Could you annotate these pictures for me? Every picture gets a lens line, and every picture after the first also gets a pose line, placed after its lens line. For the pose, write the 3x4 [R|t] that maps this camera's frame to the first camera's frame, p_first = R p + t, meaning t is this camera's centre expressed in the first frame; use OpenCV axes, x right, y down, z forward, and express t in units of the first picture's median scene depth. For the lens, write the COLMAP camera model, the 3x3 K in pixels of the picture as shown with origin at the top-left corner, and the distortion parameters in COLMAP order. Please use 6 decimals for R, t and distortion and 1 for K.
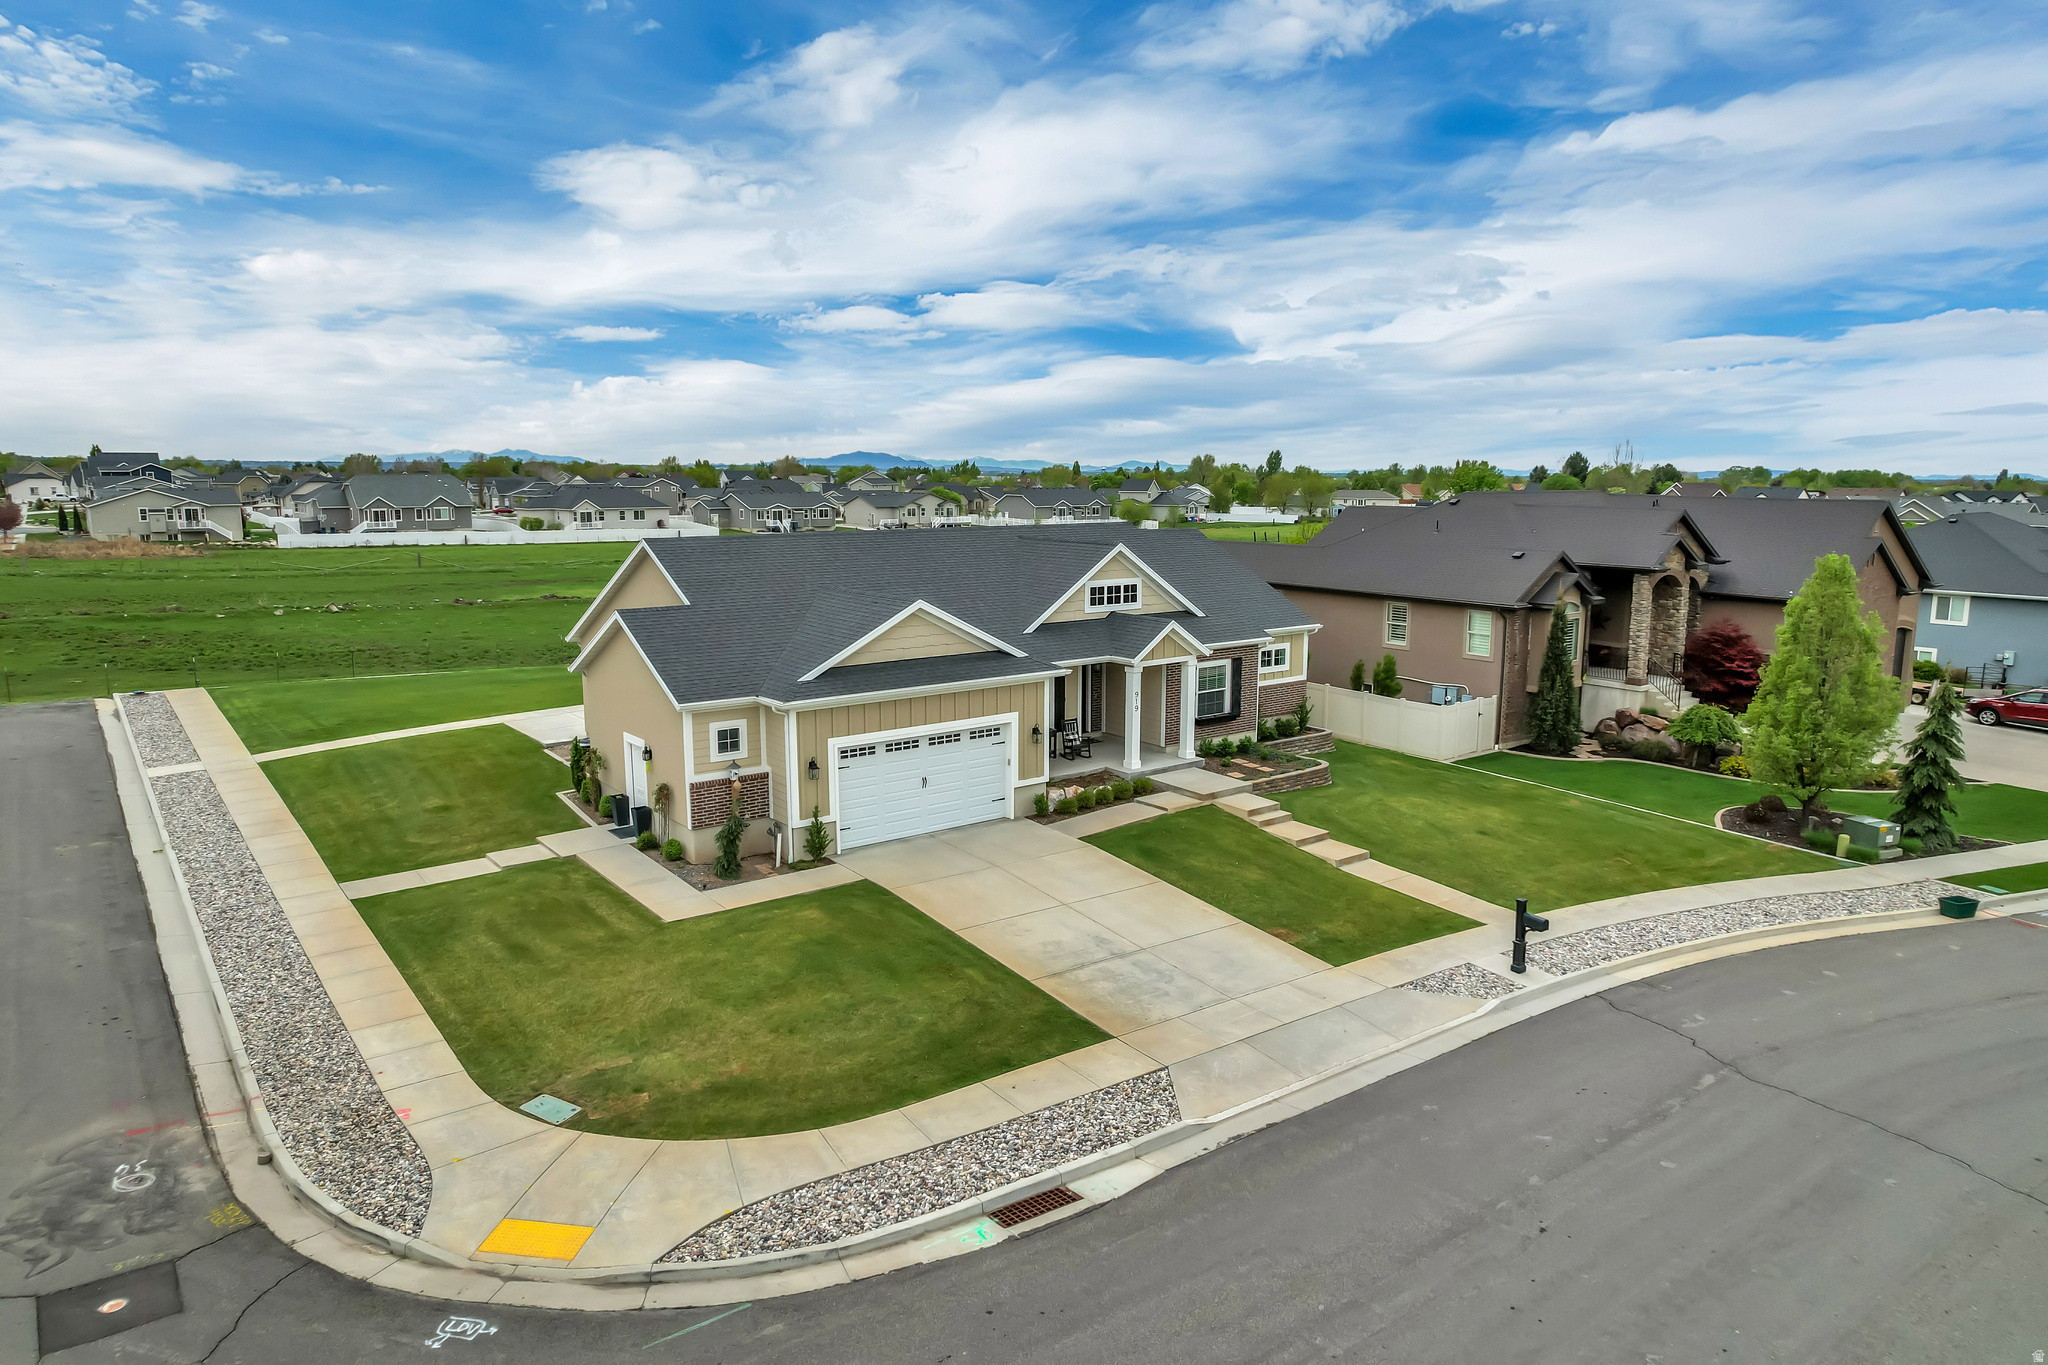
lens RADIAL K [[1306.7, 0, 1033.1], [0, 1306.7, 679.8], [0, 0, 1]] dist [-0.075143, 0.070295]
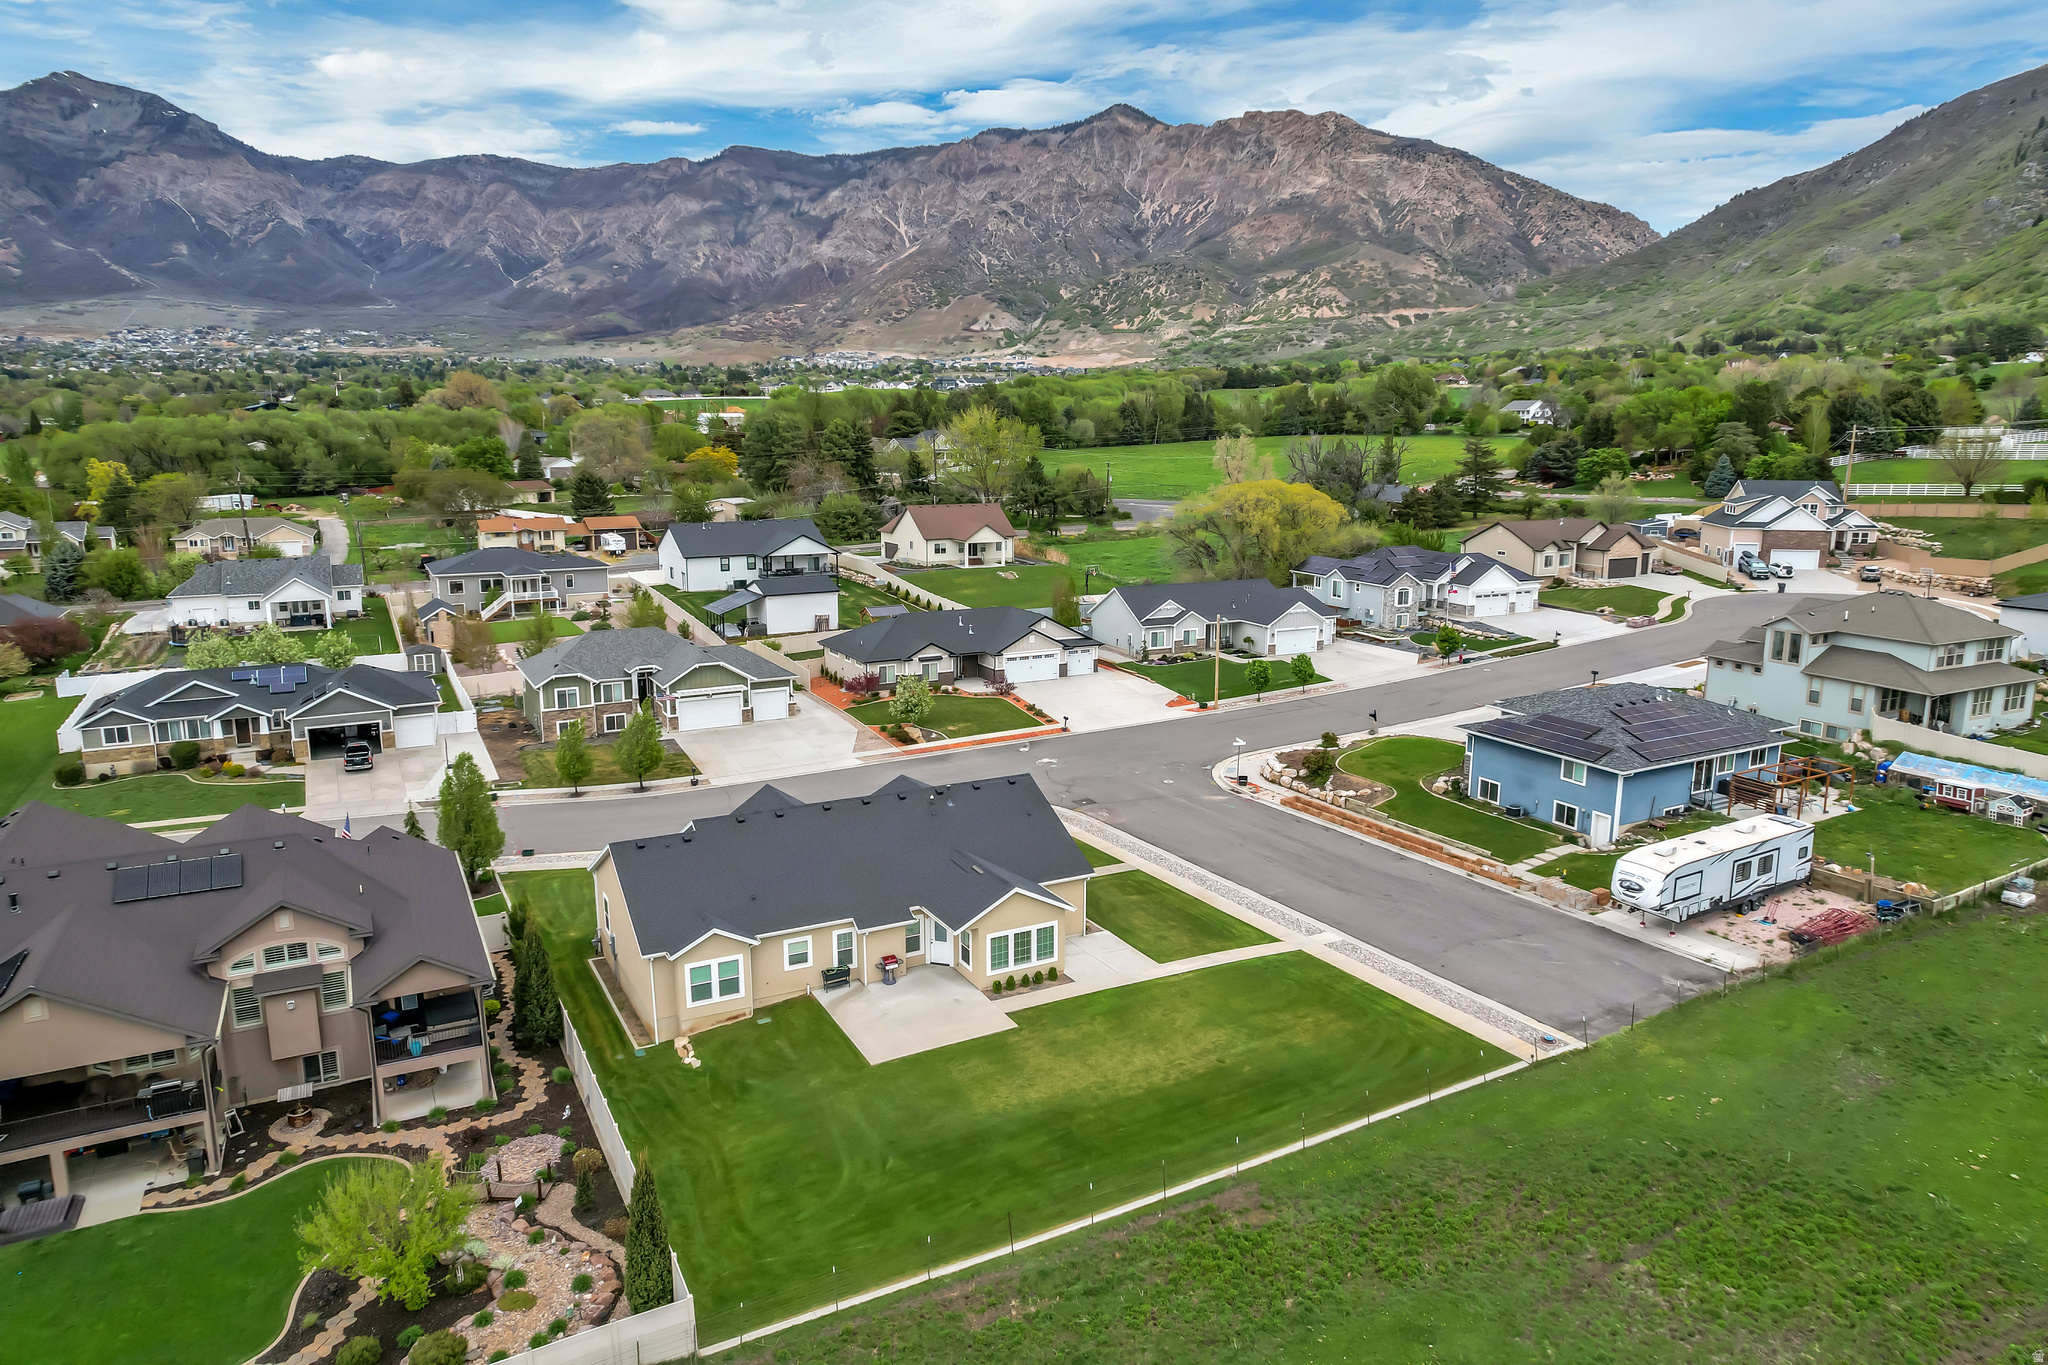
lens RADIAL K [[1306.7, 0, 1033.1], [0, 1306.7, 679.8], [0, 0, 1]] dist [-0.075143, 0.070295]
pose [[-0.986470, -0.037485, 0.159599, -0.701956], [0.020490, 0.937685, 0.346881, -1.050477], [-0.162657, 0.345458, -0.924230, 3.156964]]
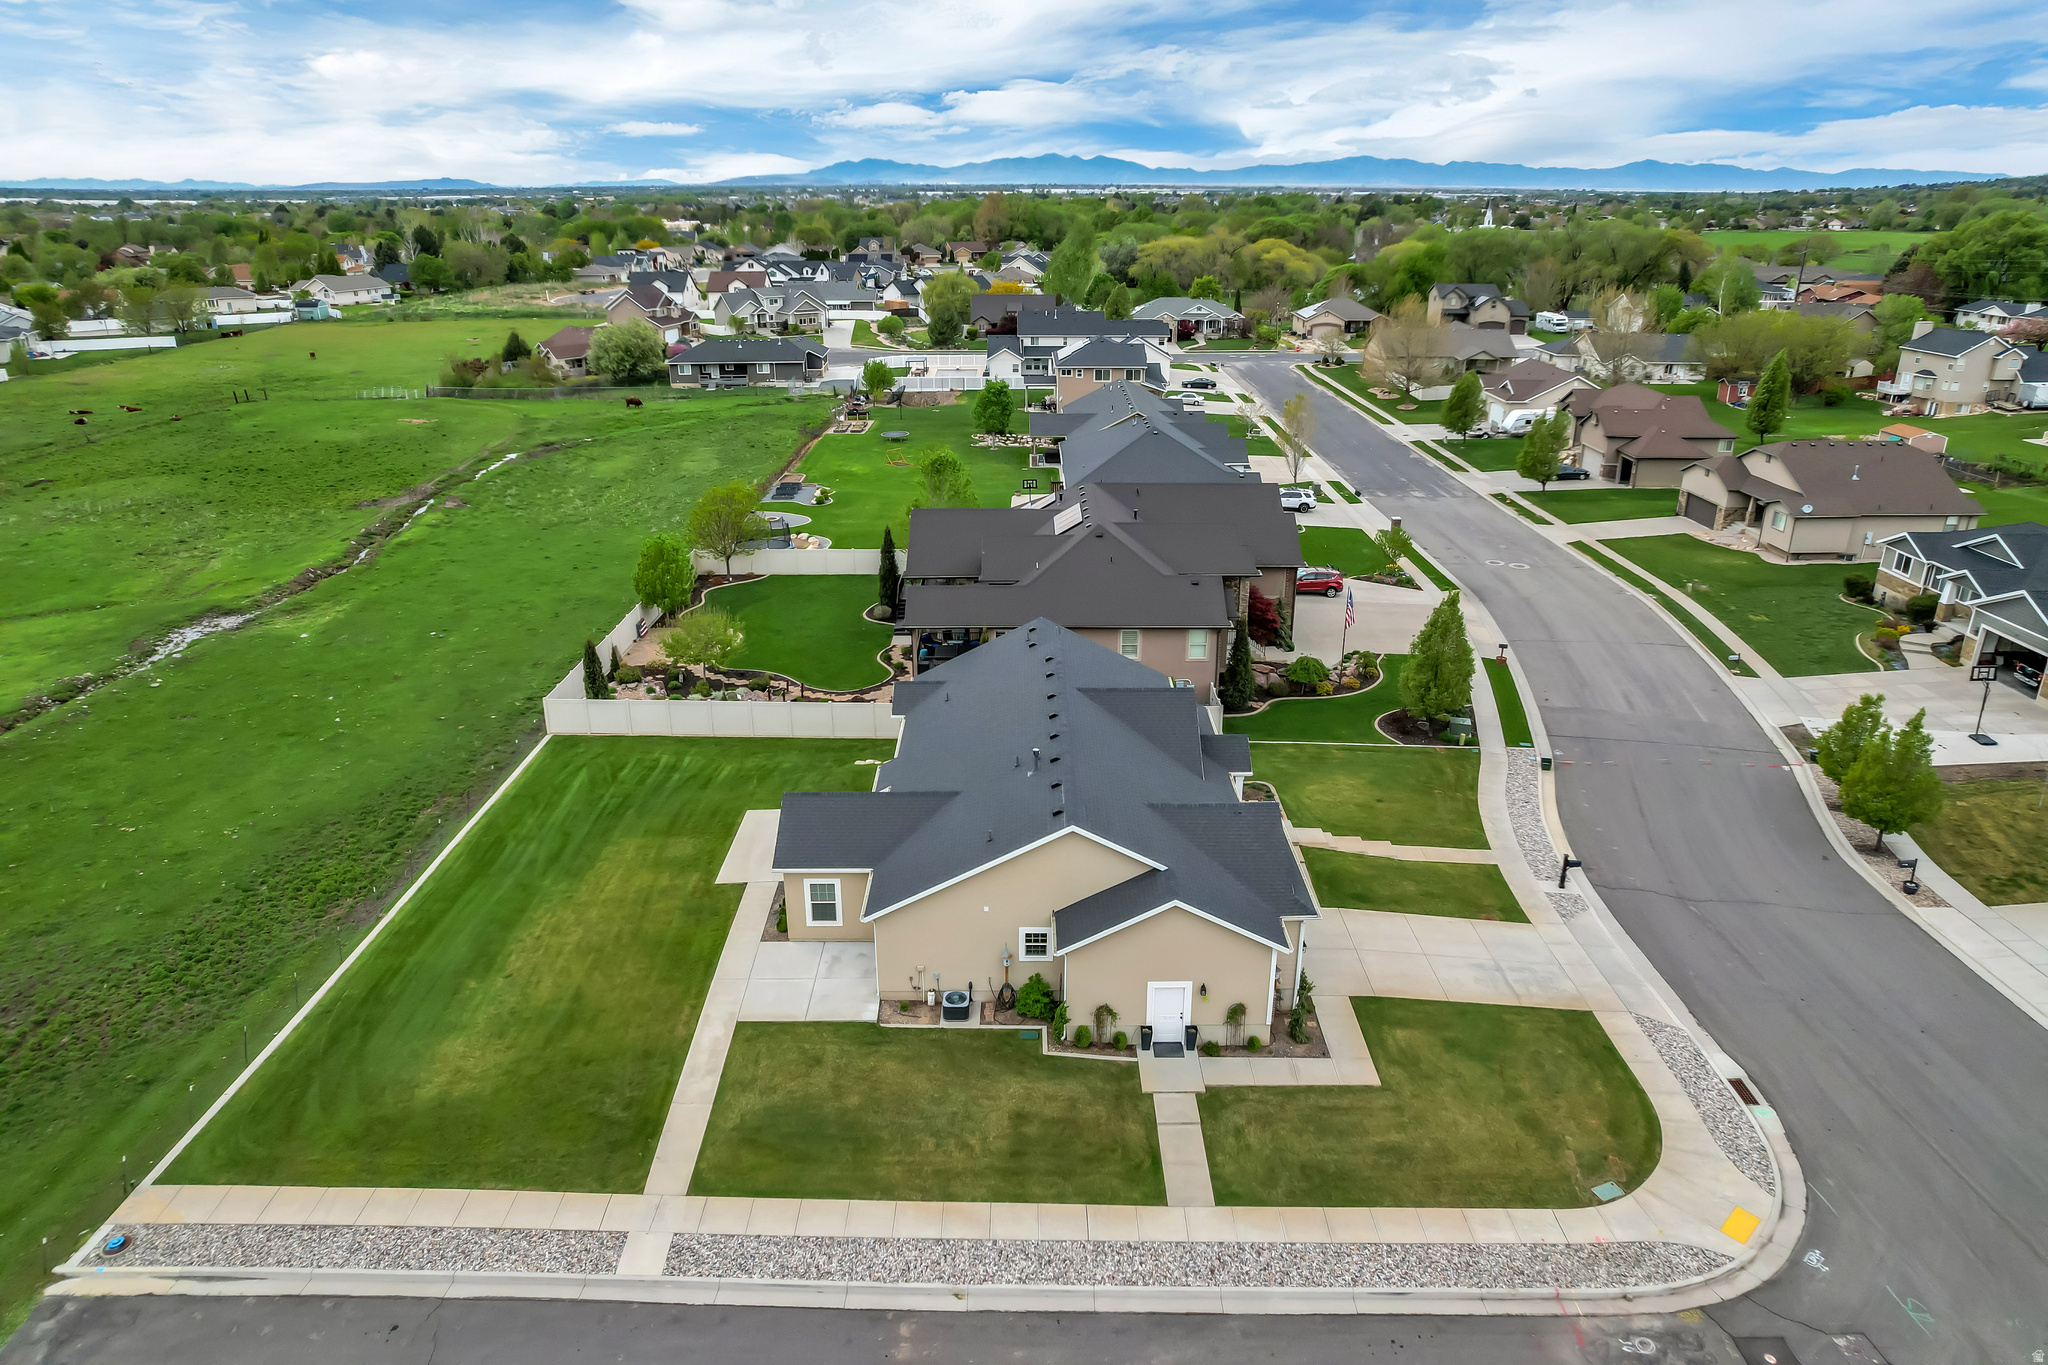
lens RADIAL K [[1306.7, 0, 1033.1], [0, 1306.7, 679.8], [0, 0, 1]] dist [-0.075143, 0.070295]
pose [[0.608302, -0.291053, 0.738415, -1.319628], [0.129828, 0.954296, 0.269192, -0.636056], [-0.783016, -0.067883, 0.618287, 0.359457]]
